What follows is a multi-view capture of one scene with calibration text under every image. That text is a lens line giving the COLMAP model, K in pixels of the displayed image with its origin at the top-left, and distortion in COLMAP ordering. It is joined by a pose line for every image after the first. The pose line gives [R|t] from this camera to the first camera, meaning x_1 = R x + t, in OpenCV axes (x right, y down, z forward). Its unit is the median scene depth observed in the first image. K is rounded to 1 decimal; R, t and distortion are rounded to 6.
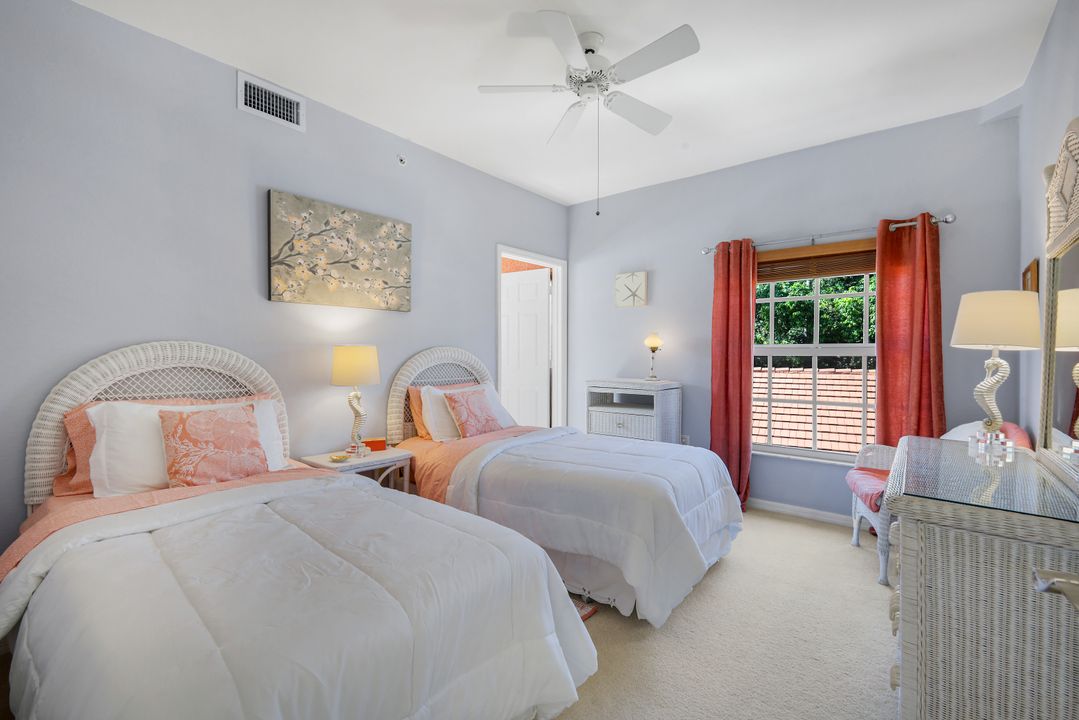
lens RADIAL K [[471.9, 0, 539.5], [0, 471.9, 360.0], [0, 0, 1]] dist [-0.000492, 0.000084]
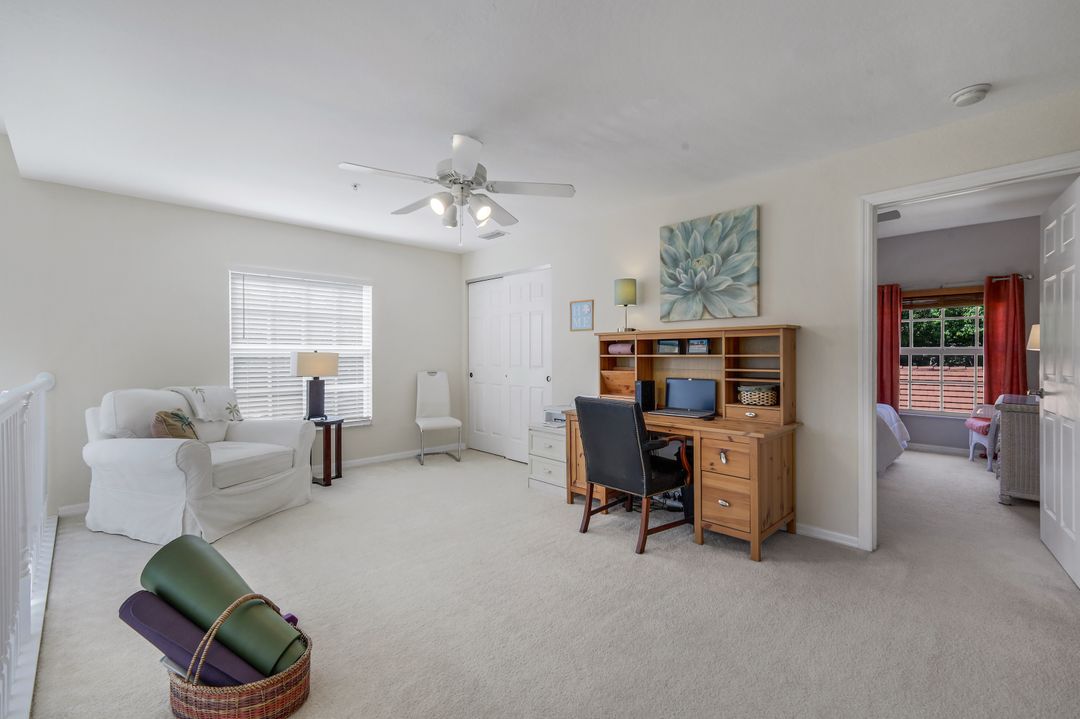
lens RADIAL K [[470.4, 0, 537.8], [0, 470.4, 358.1], [0, 0, 1]] dist [0.001890, -0.000004]
pose [[0.992868, 0.000894, -0.119214, -0.710428], [-0.001222, 0.999996, -0.002676, 0.011481], [0.119211, 0.002803, 0.992865, -0.918506]]
